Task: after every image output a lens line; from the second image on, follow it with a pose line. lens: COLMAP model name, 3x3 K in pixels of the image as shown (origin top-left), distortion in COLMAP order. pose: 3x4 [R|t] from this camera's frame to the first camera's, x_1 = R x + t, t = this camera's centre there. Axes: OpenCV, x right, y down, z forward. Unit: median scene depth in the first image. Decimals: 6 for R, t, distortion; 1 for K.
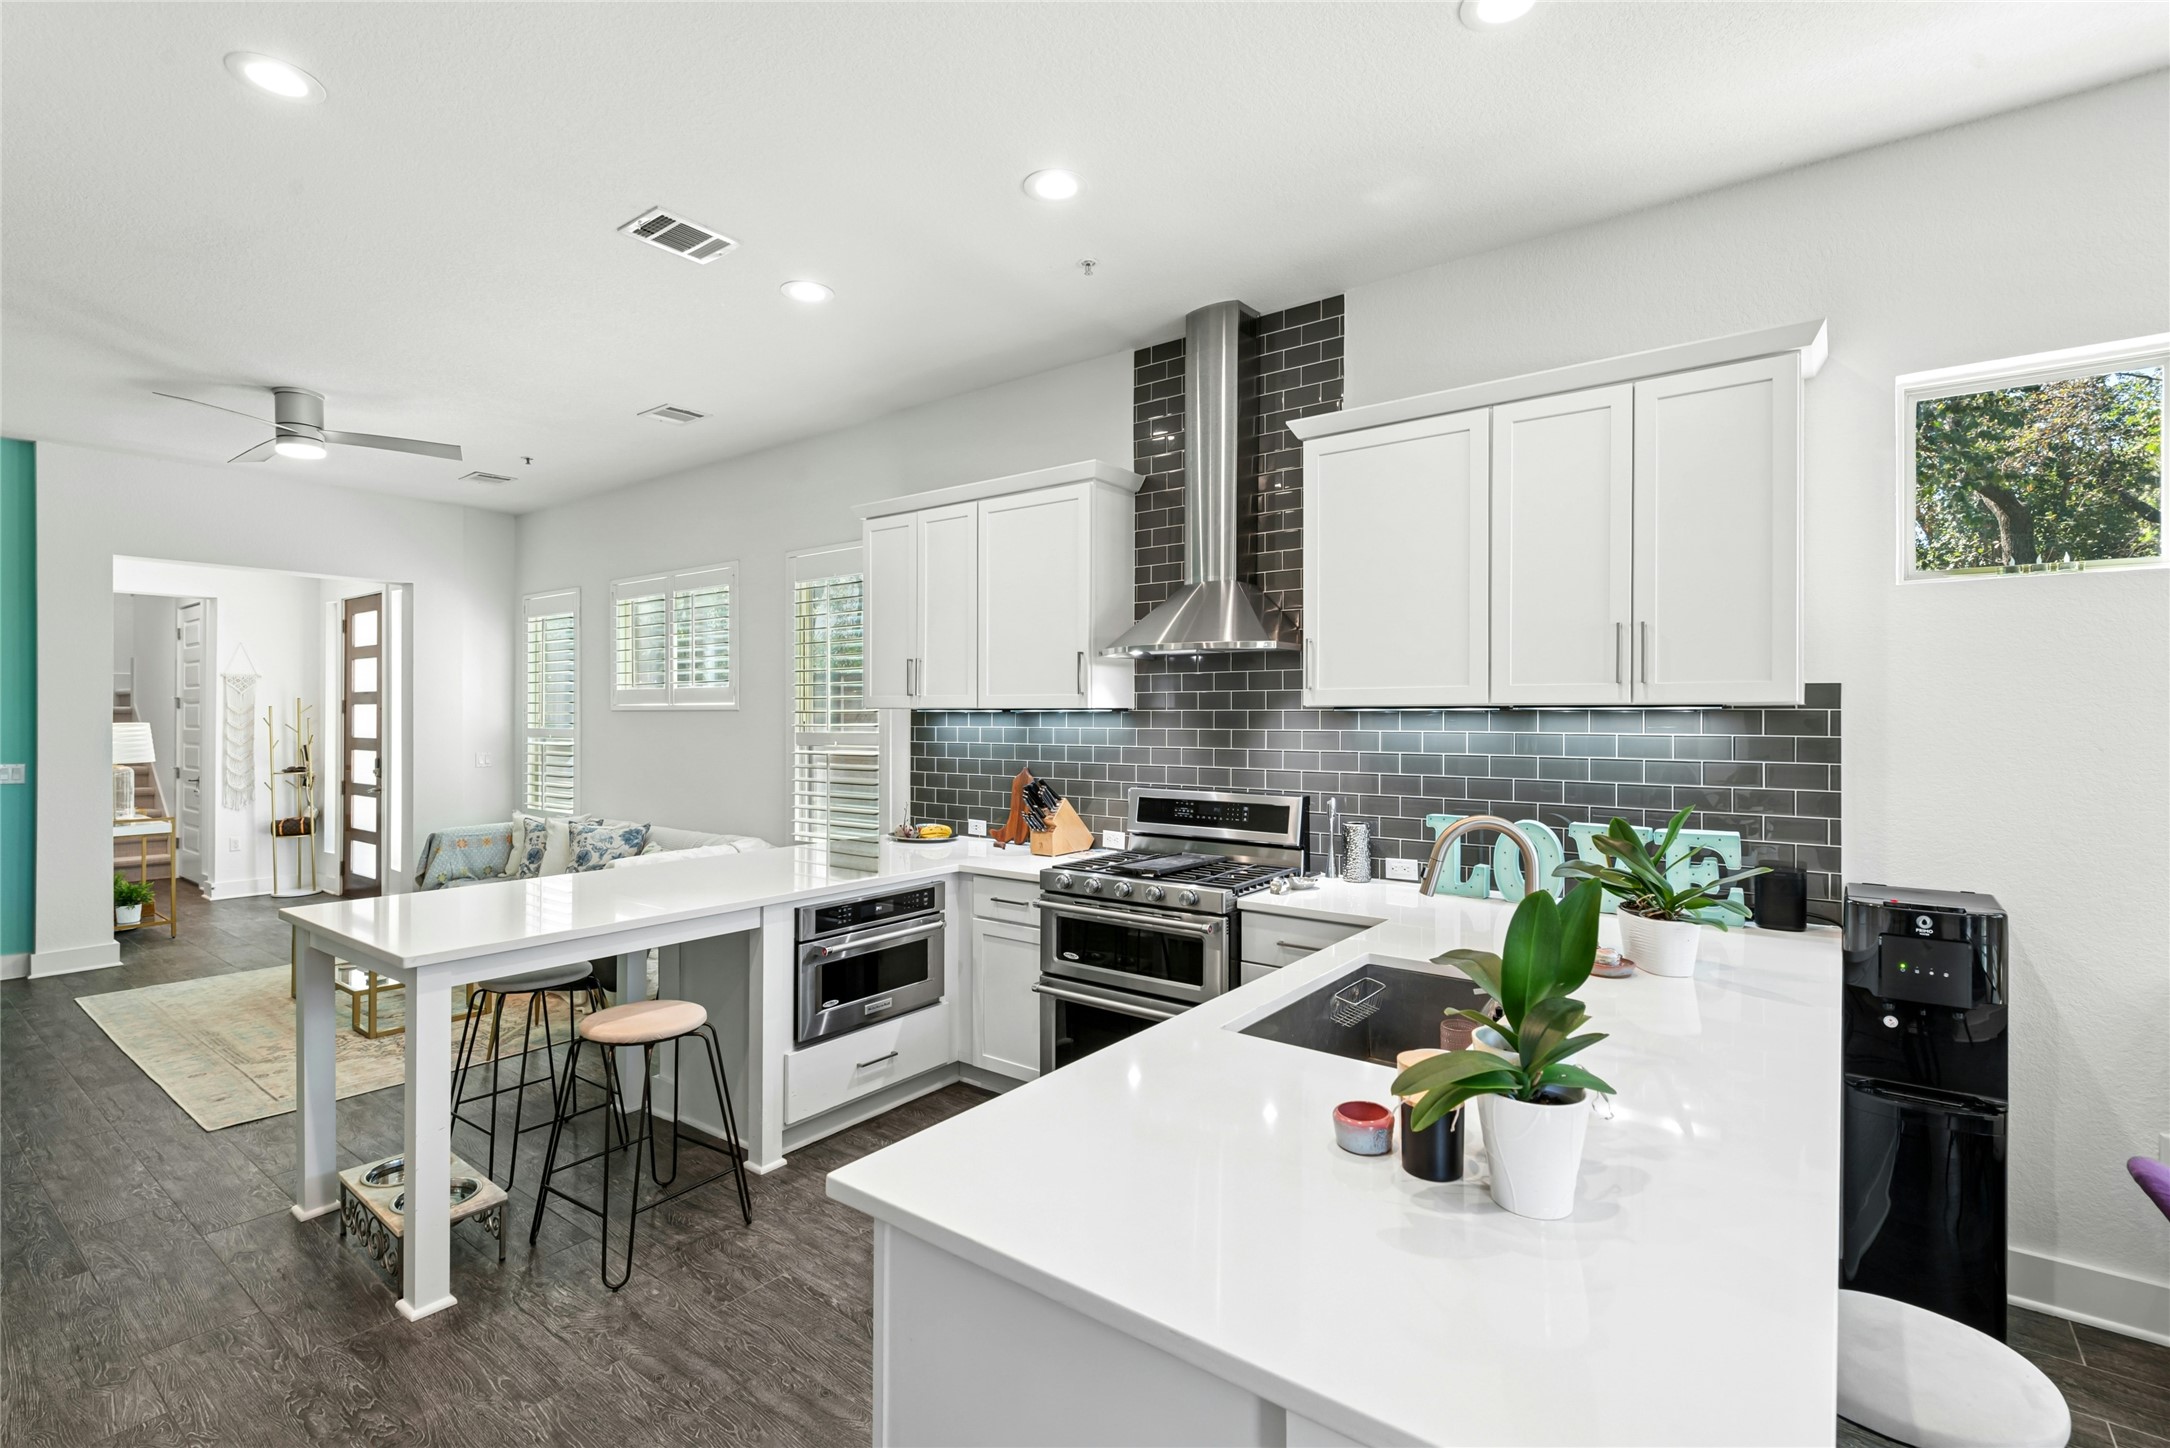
lens RADIAL K [[989.4, 0, 1085.9], [0, 989.4, 705.0], [0, 0, 1]] dist [-0.003118, -0.000500]
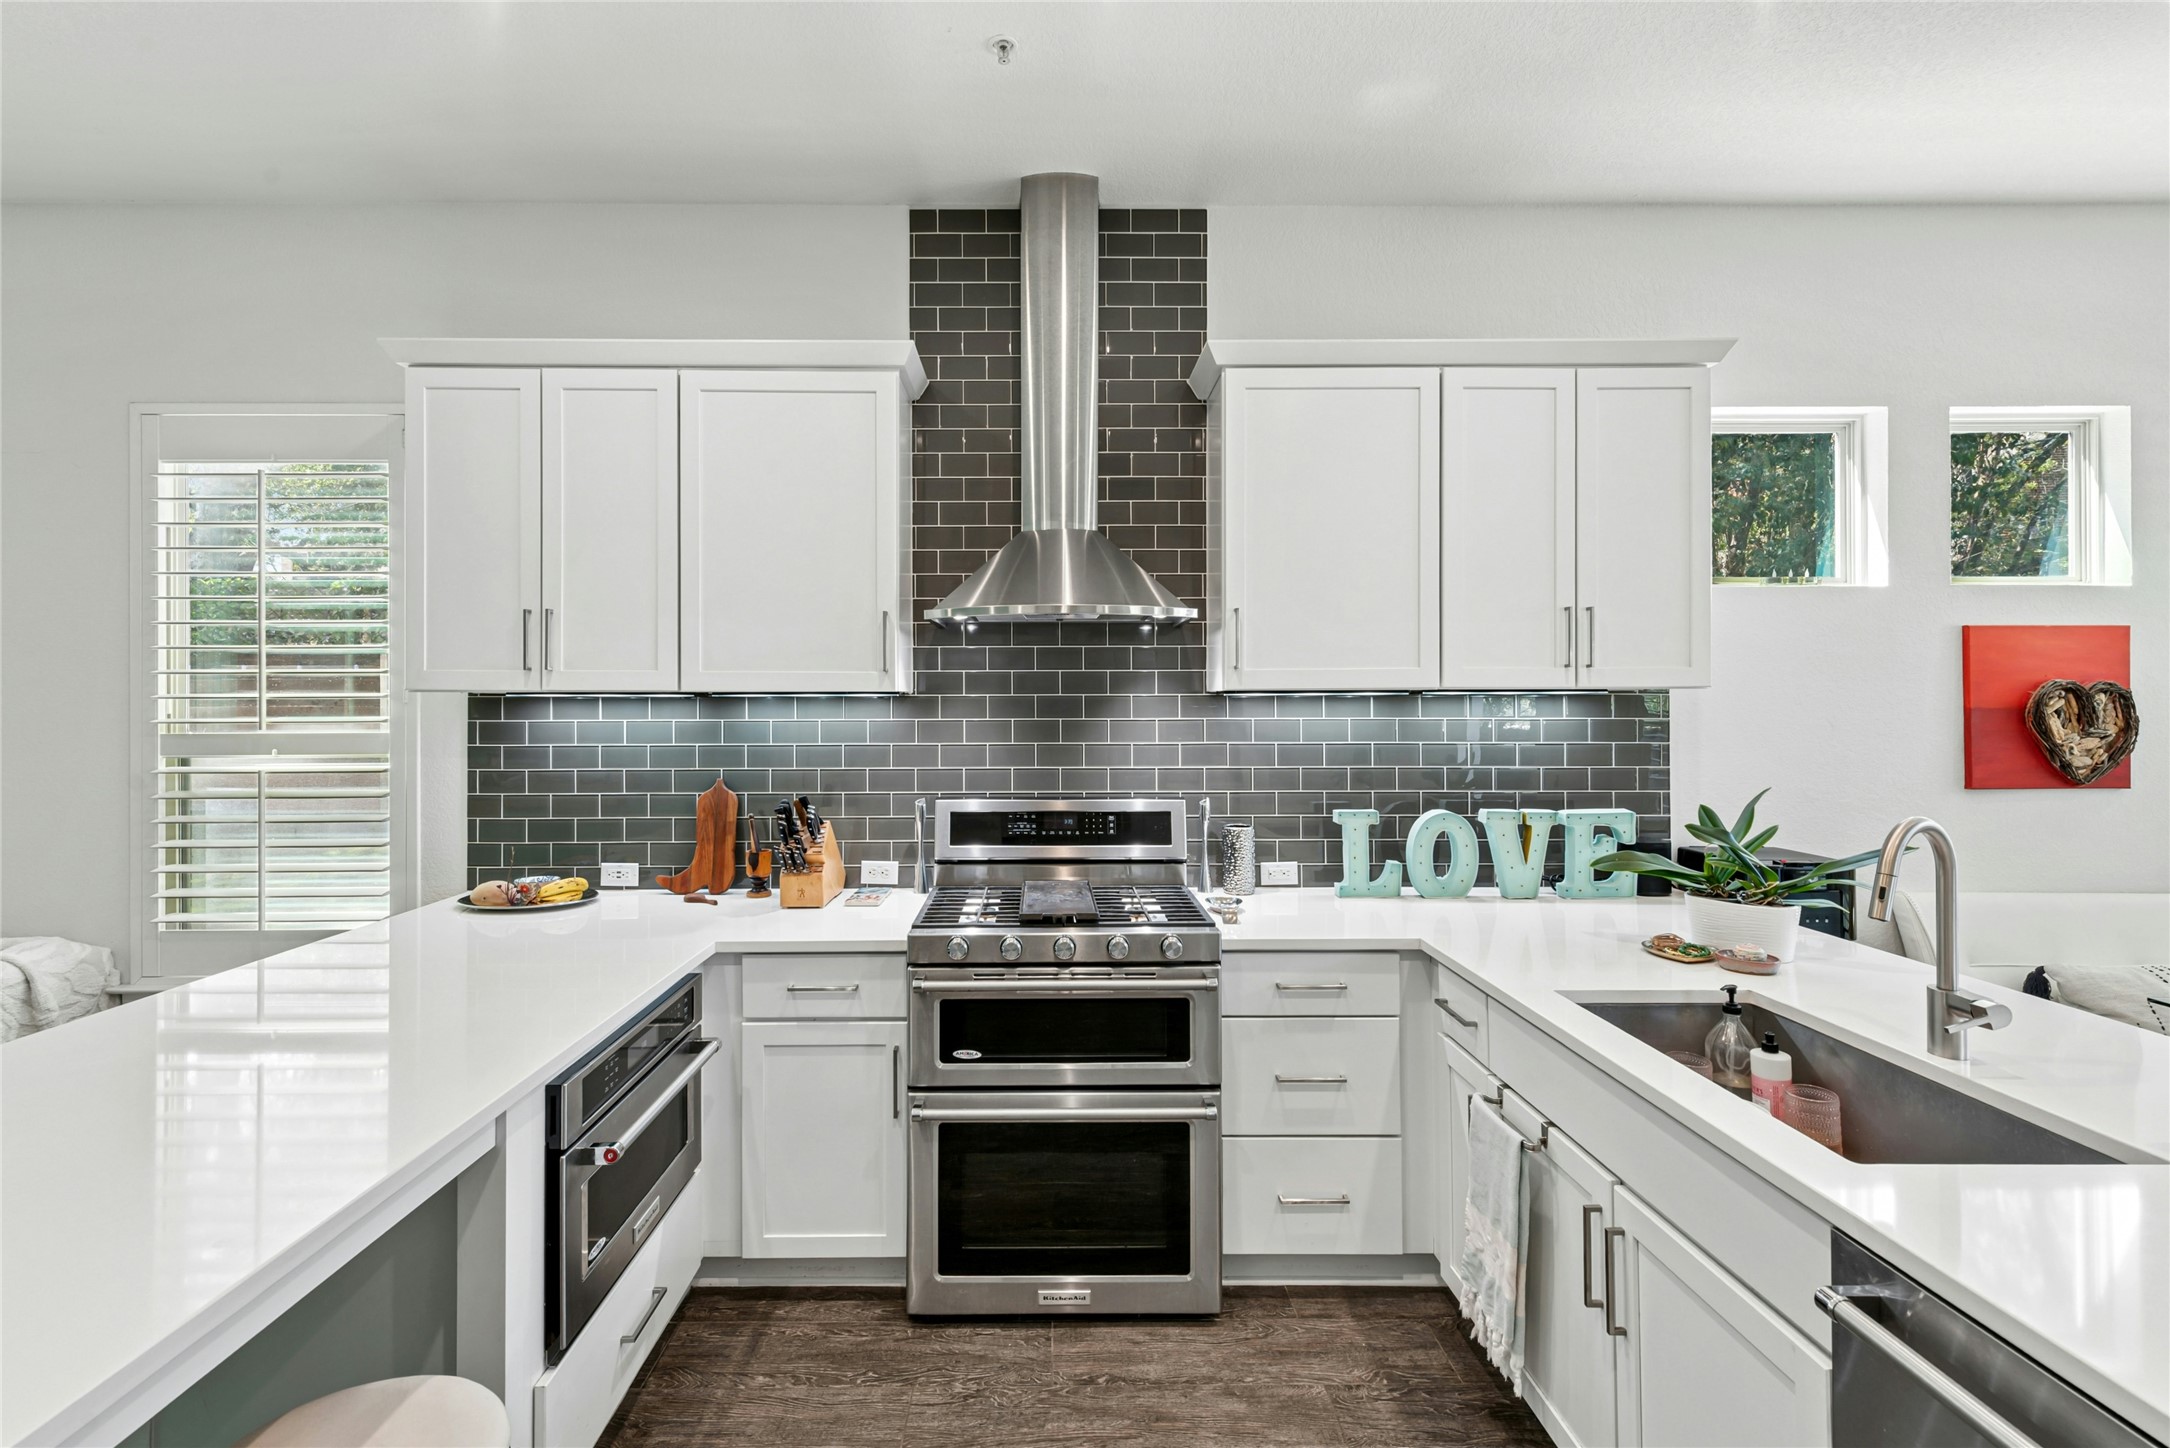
lens RADIAL K [[980.7, 0, 1057.6], [0, 980.7, 691.4], [0, 0, 1]] dist [0.015725, 0.000284]
pose [[0.791130, 0.003613, 0.611638, -0.312187], [-0.004002, 0.999992, -0.000731, 0.003034], [-0.611635, -0.001869, 0.791138, 0.349097]]
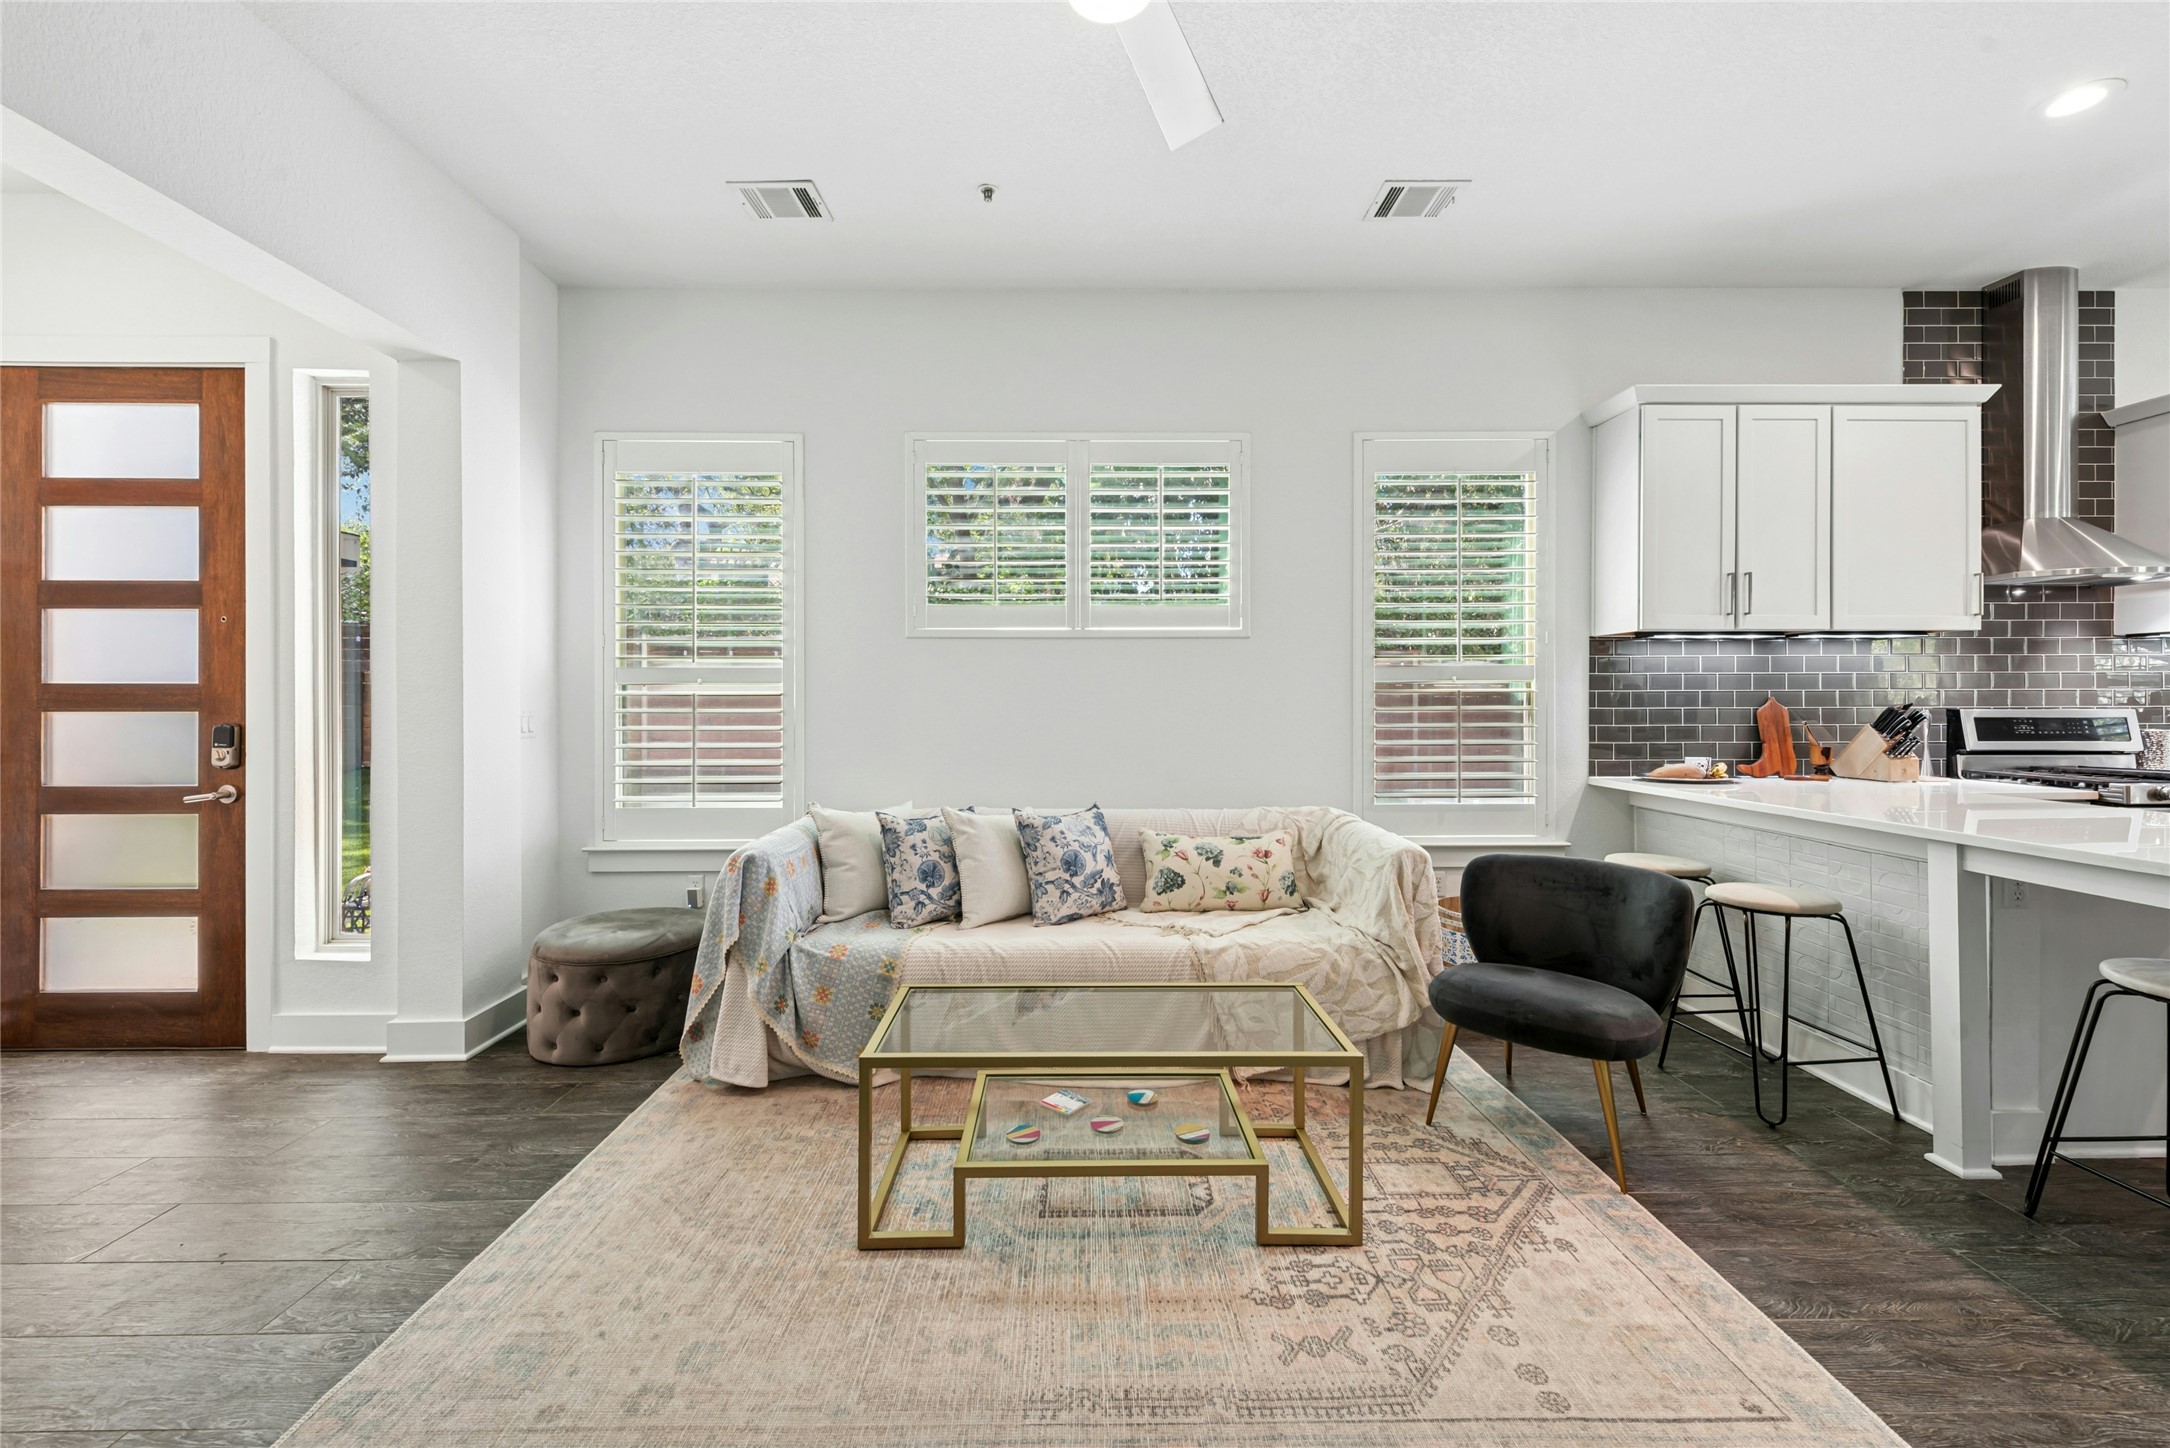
lens RADIAL K [[874.9, 0, 1071.5], [0, 874.9, 699.5], [0, 0, 1]] dist [0.004291, -0.000195]
pose [[0.787274, -0.000822, 0.616603, -1.198540], [-0.004620, 0.999963, 0.007231, 0.067168], [-0.616586, -0.008541, 0.787241, 0.806490]]
